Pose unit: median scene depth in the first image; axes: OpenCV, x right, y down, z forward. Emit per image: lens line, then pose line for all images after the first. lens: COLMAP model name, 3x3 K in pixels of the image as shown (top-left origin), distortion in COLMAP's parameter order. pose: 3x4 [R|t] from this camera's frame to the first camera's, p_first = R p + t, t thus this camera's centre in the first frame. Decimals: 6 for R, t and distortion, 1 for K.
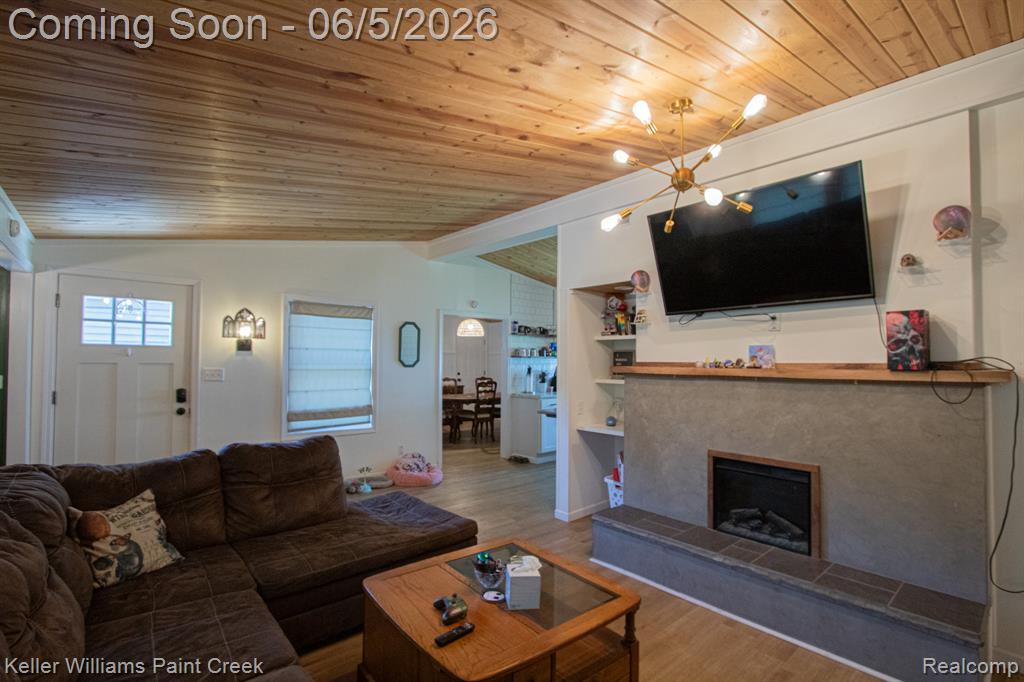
lens RADIAL K [[481.3, 0, 512.0], [0, 481.3, 341.0], [0, 0, 1]] dist [-0.001229, 0.000010]
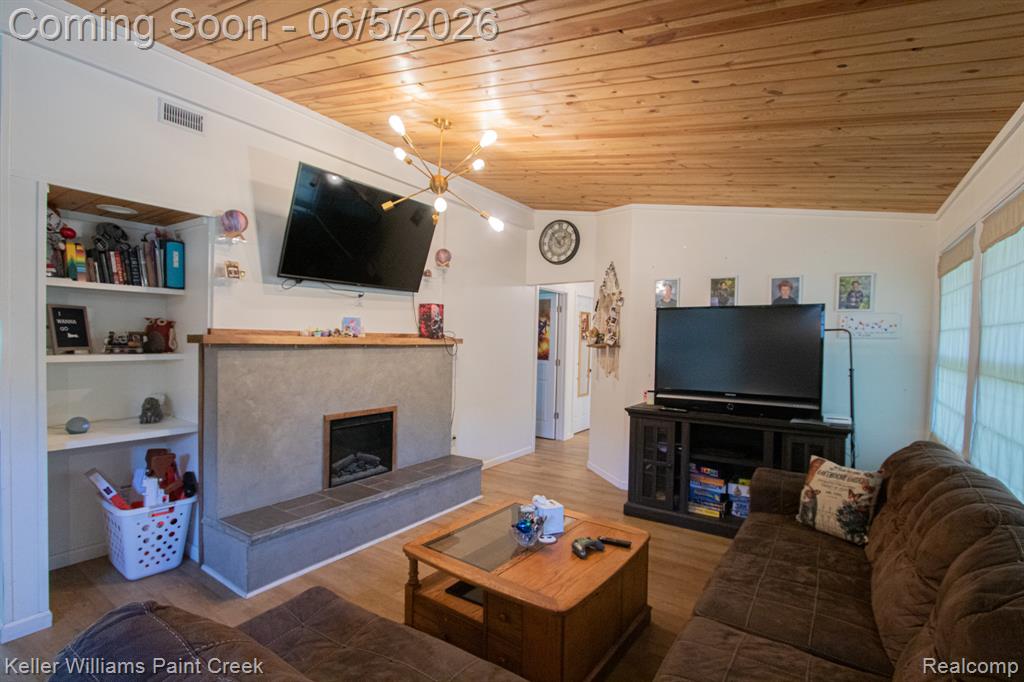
lens RADIAL K [[477.8, 0, 531.7], [0, 477.8, 348.5], [0, 0, 1]] dist [-0.008767, 0.000268]
pose [[-0.269883, -0.036672, 0.962195, -0.703863], [-0.067831, 0.997516, 0.018992, 0.031701], [-0.960501, -0.060141, -0.271700, 0.867426]]
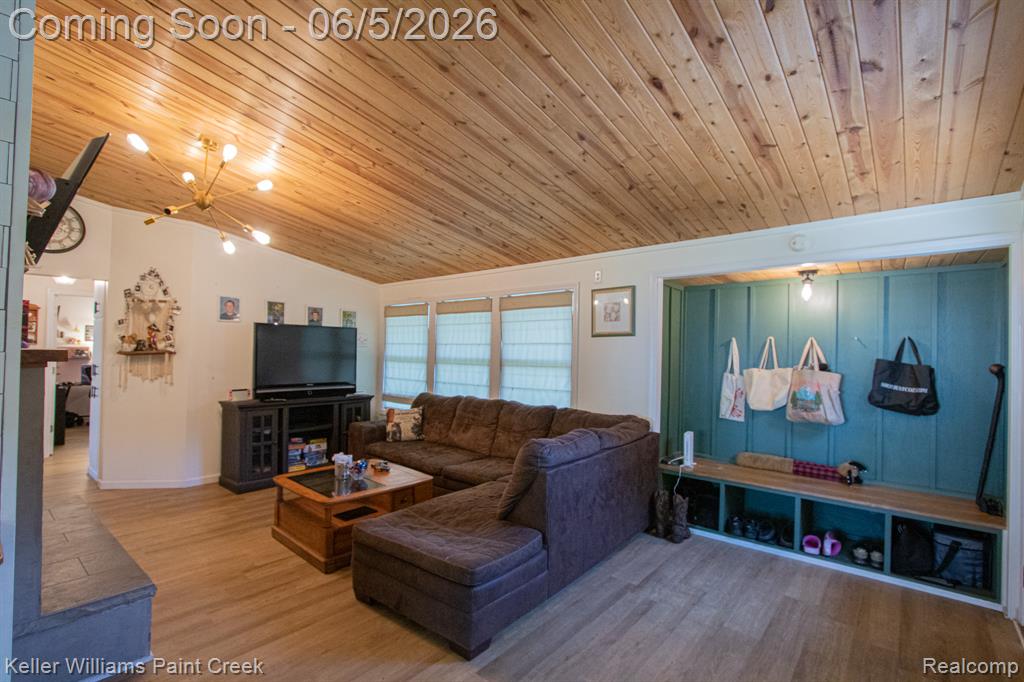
lens RADIAL K [[483.8, 0, 518.1], [0, 483.8, 351.4], [0, 0, 1]] dist [-0.018157, 0.000053]
pose [[-0.985279, -0.030064, -0.168287, -0.202458], [-0.021083, 0.998269, -0.054899, 0.088855], [0.169647, -0.050543, -0.984208, 1.871206]]
